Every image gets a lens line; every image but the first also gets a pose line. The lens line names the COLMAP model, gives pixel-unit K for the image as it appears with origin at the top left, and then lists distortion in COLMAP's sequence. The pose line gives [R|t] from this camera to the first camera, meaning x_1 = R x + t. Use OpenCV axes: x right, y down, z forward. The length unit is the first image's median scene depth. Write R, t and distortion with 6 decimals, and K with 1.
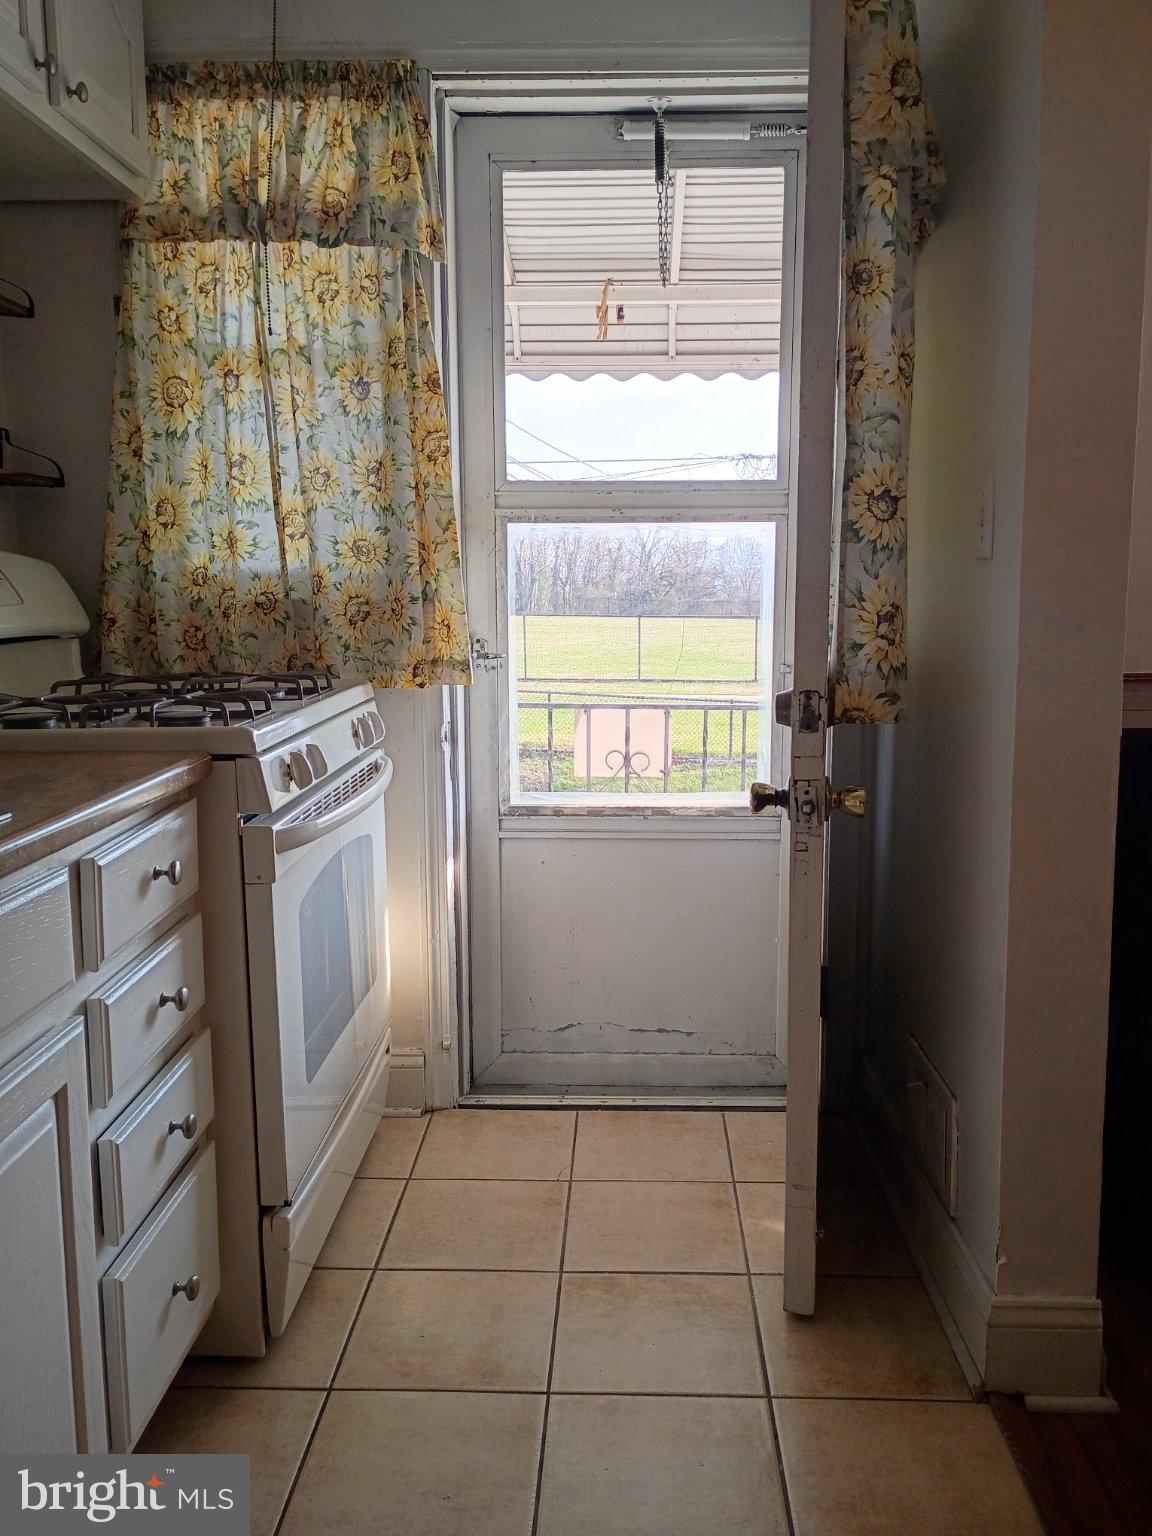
lens RADIAL K [[1272.5, 0, 589.8], [0, 1272.5, 771.8], [0, 0, 1]] dist [0.063338, -0.066058]
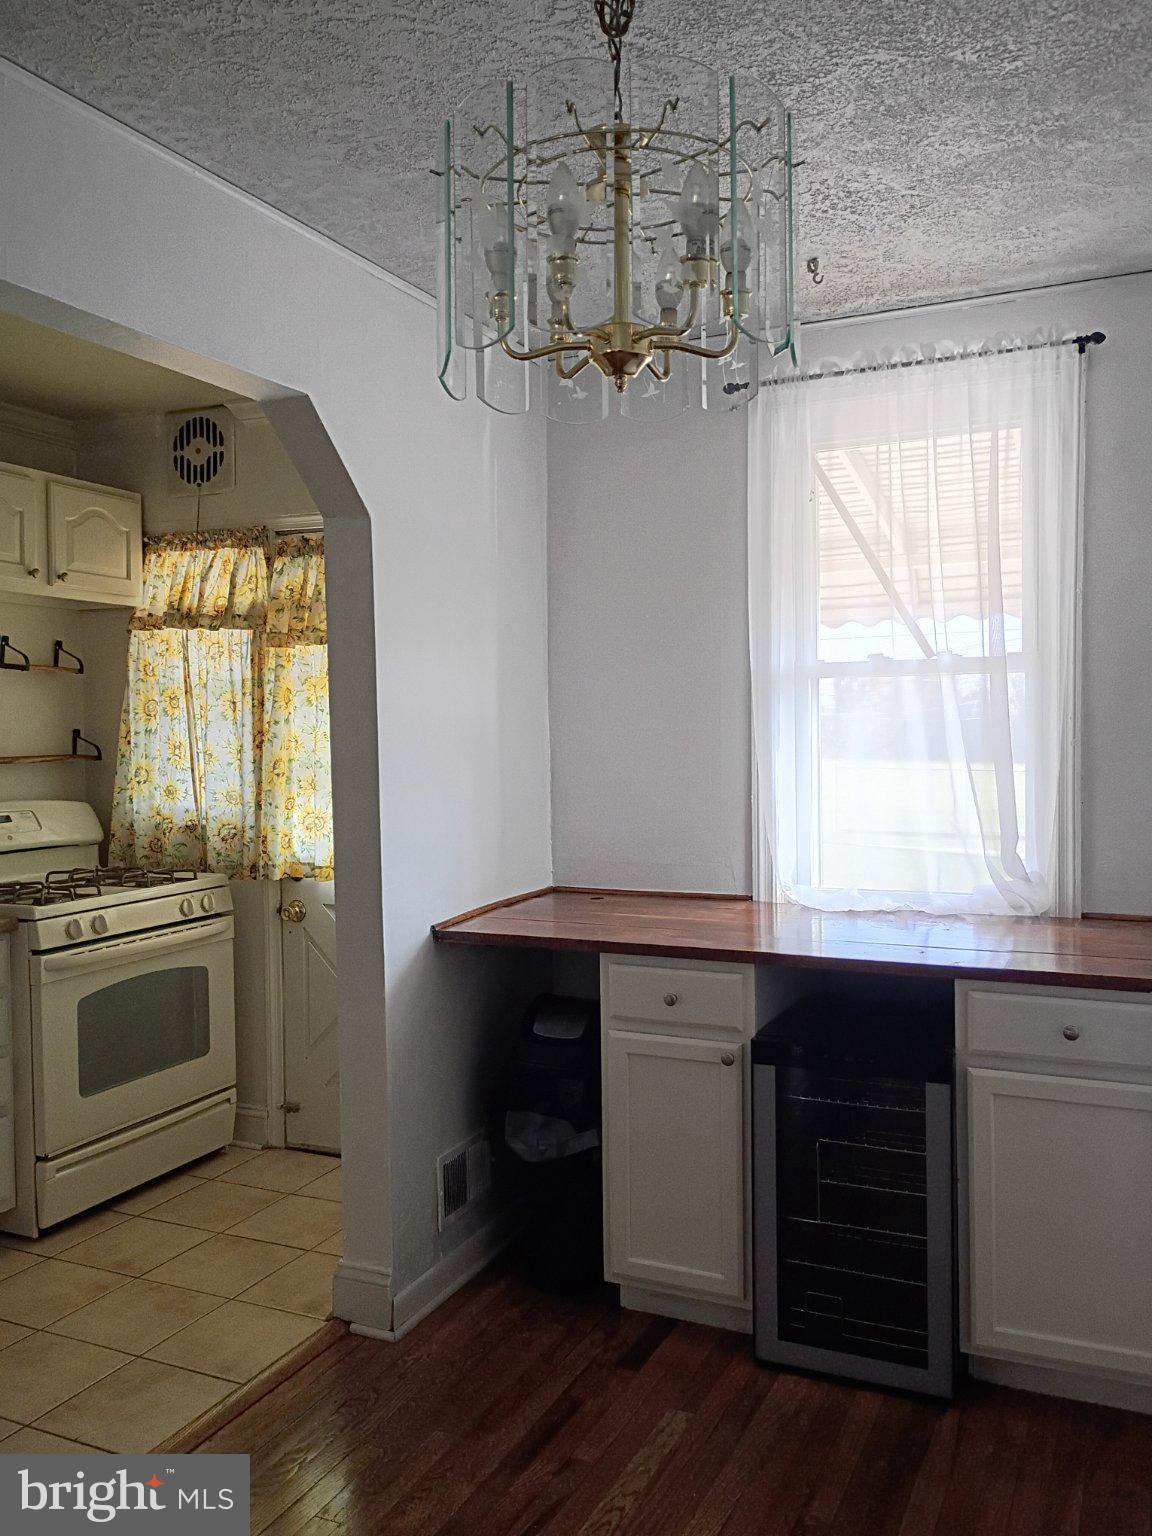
lens RADIAL K [[1272.5, 0, 589.8], [0, 1272.5, 771.8], [0, 0, 1]] dist [0.063338, -0.066058]
pose [[0.919035, 0.012017, -0.393992, 0.947627], [-0.056194, 0.993320, -0.100782, -0.064043], [0.390149, 0.114762, 0.913572, -0.379854]]
